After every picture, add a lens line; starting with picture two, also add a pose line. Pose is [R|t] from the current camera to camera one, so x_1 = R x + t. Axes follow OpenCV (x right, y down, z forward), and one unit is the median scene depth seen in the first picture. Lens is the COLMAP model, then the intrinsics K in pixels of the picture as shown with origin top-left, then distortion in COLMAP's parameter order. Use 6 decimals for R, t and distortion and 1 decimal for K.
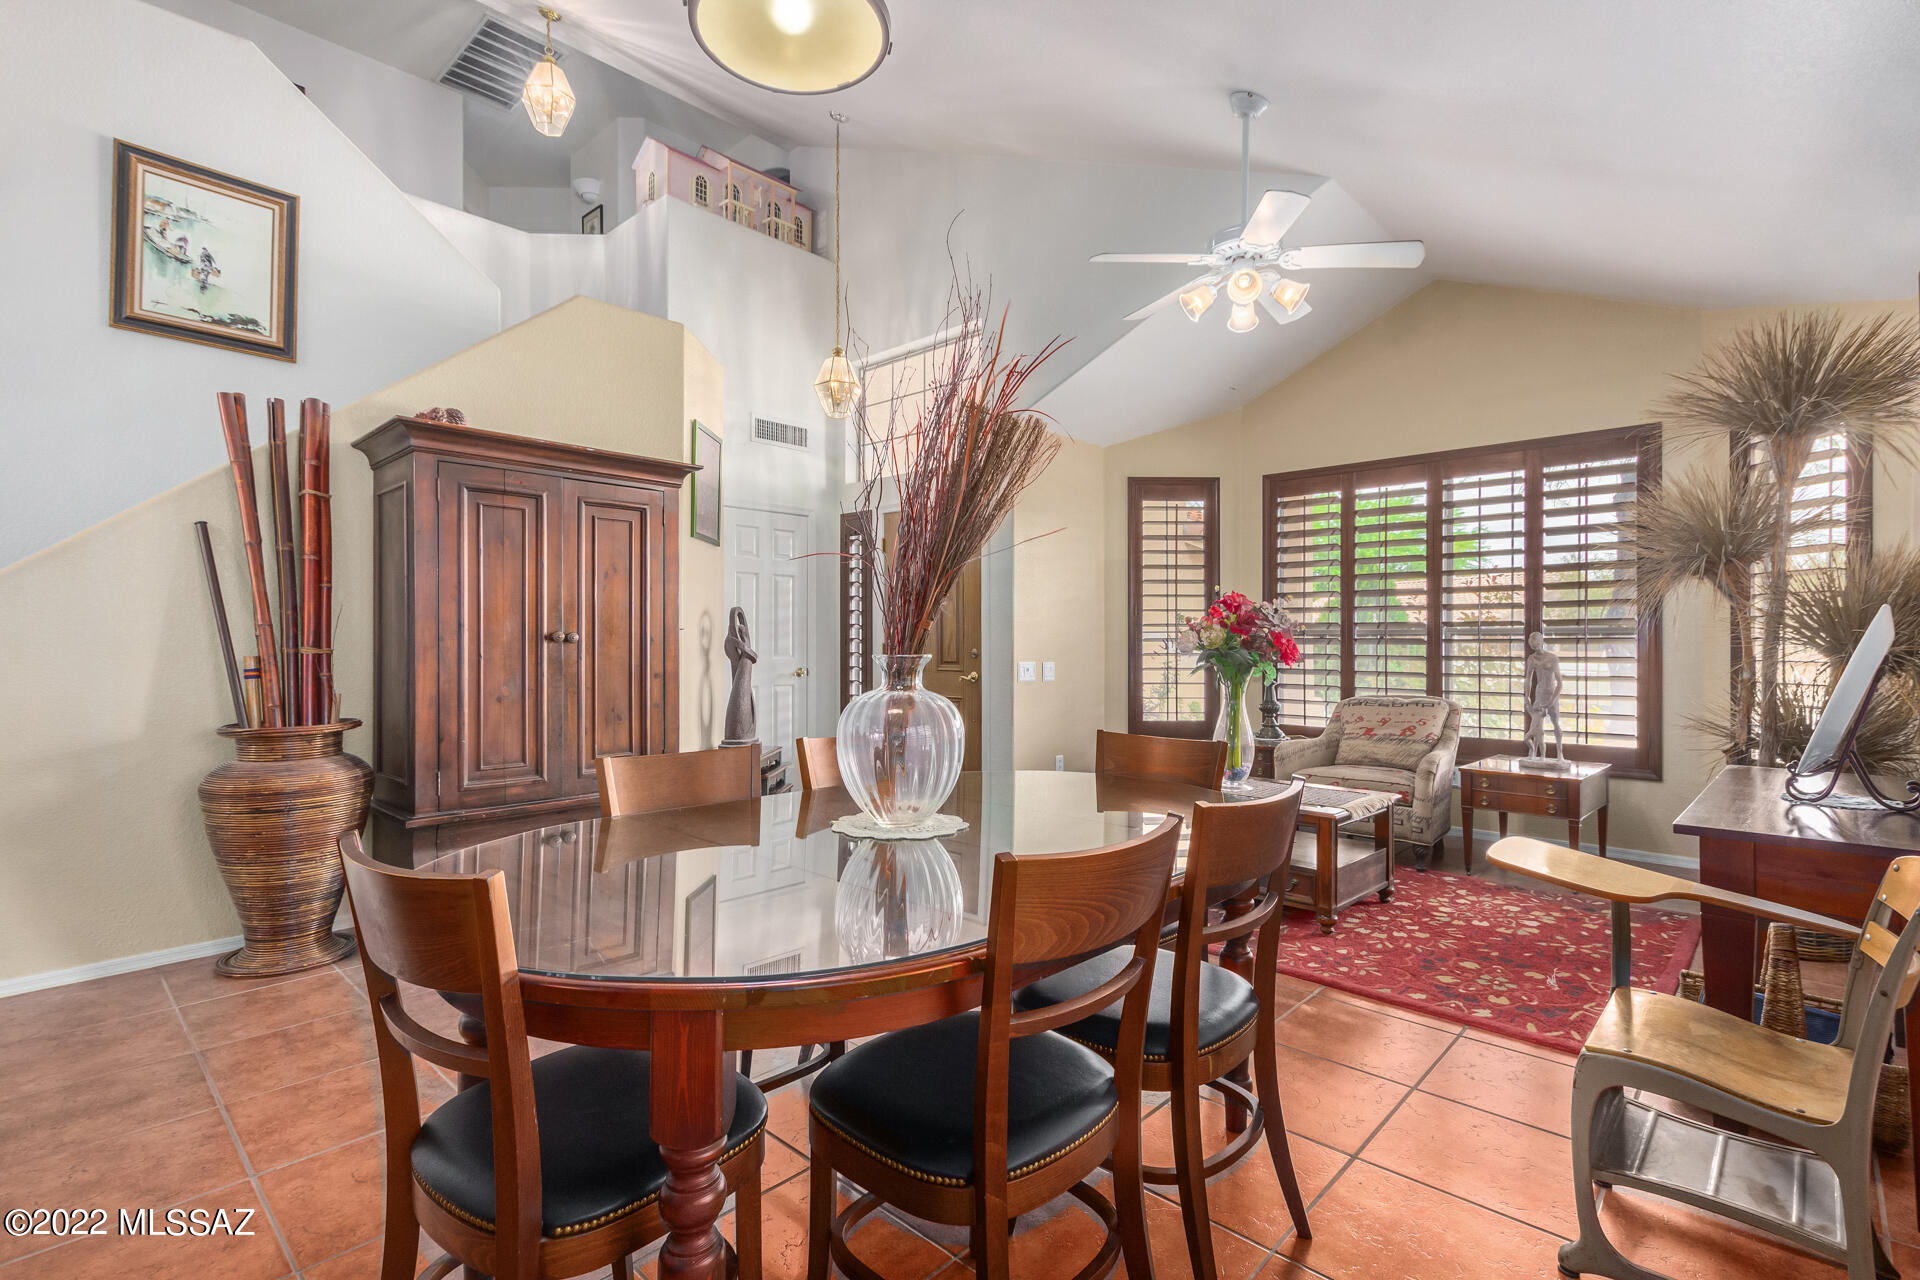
lens RADIAL K [[889.6, 0, 958.2], [0, 889.6, 640.1], [0, 0, 1]] dist [0.027790, 0.000111]
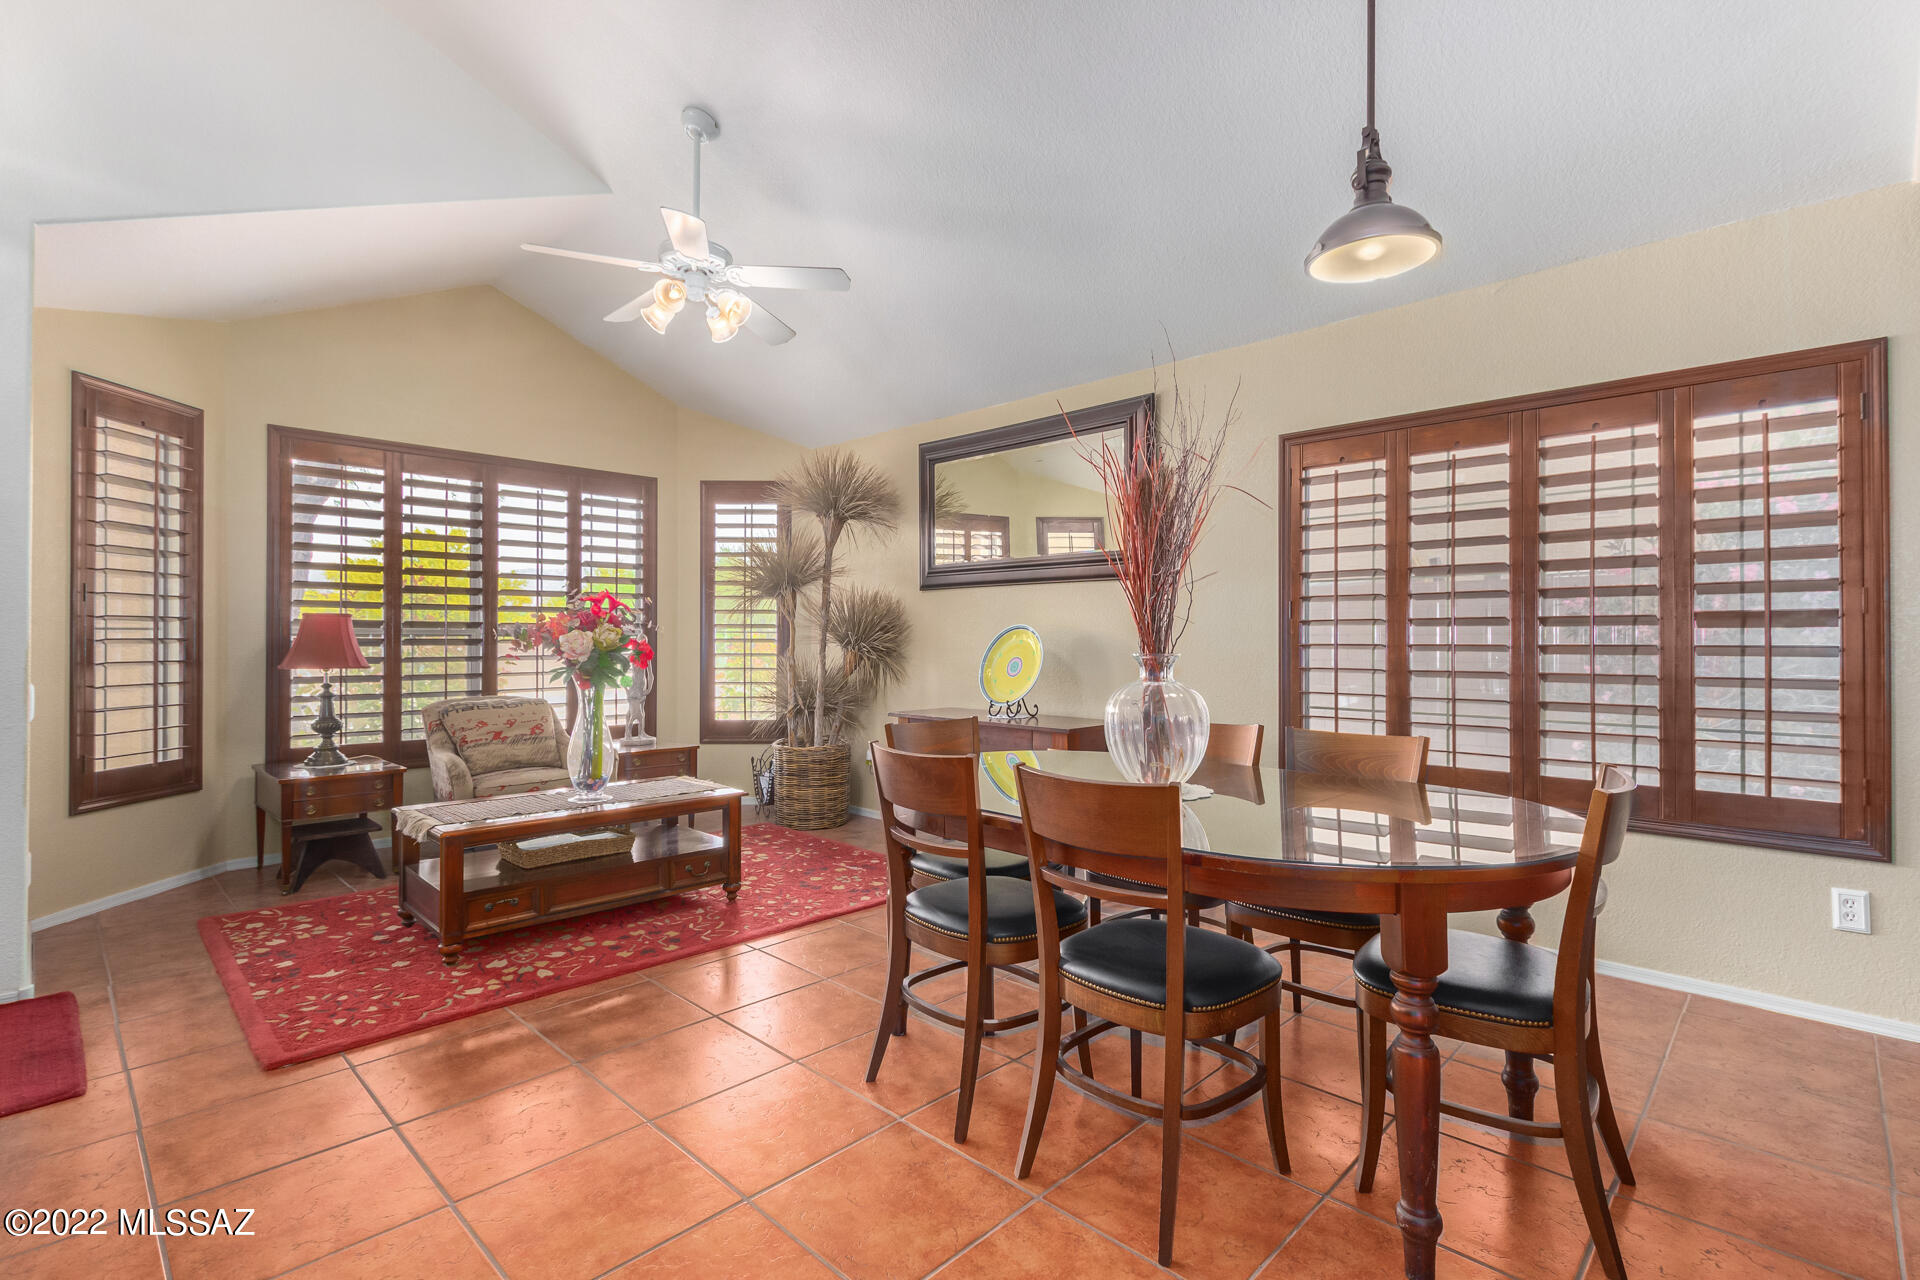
lens RADIAL K [[889.6, 0, 954.8], [0, 889.6, 633.8], [0, 0, 1]] dist [0.027790, 0.000111]
pose [[0.046172, 0.005710, 0.998917, -0.515247], [0.002040, 0.999981, -0.005811, -0.001089], [-0.998931, 0.002306, 0.046159, 0.485057]]
